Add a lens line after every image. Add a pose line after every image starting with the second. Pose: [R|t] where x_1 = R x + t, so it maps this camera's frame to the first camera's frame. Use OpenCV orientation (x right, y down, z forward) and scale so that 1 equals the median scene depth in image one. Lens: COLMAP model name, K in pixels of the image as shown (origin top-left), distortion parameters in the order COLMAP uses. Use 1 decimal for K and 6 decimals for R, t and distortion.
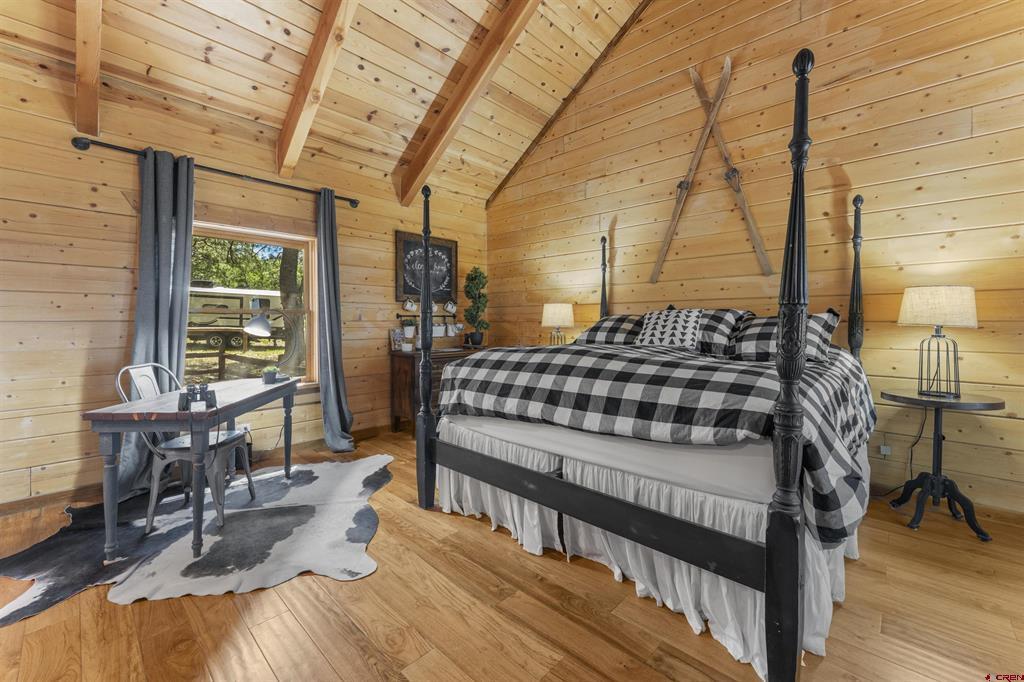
lens RADIAL K [[412.9, 0, 522.6], [0, 412.9, 326.1], [0, 0, 1]] dist [0.002014, -0.002029]
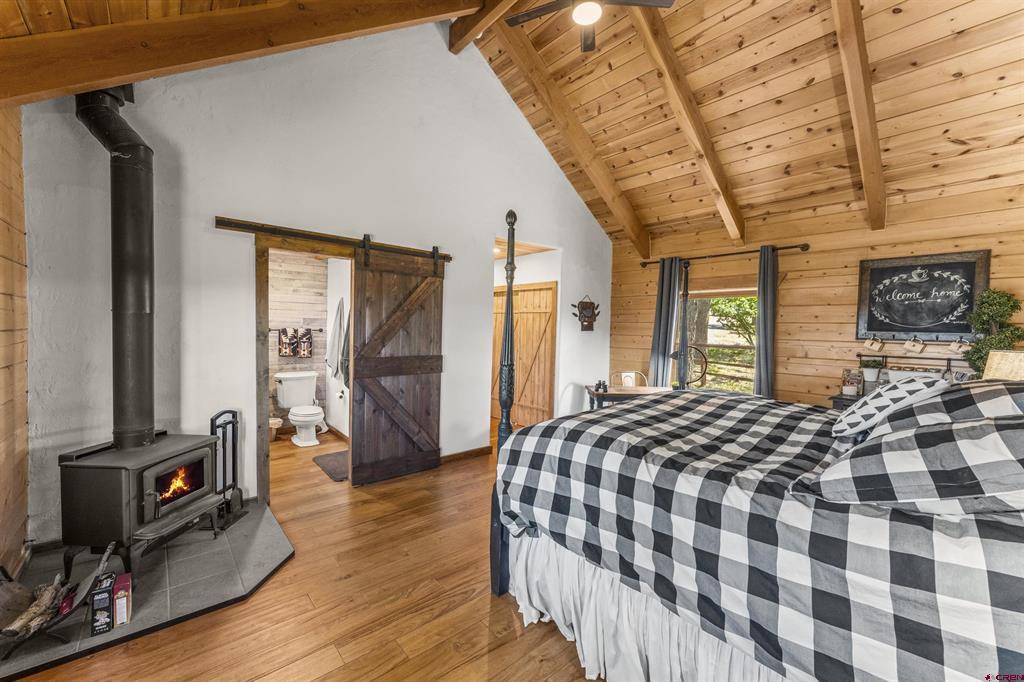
lens RADIAL K [[412.9, 0, 516.1], [0, 412.9, 342.6], [0, 0, 1]] dist [0.002014, -0.002029]
pose [[-0.093213, 0.031027, -0.995163, 0.883383], [-0.034382, 0.998818, 0.034361, -0.076074], [0.995052, 0.037419, -0.092036, 0.447403]]
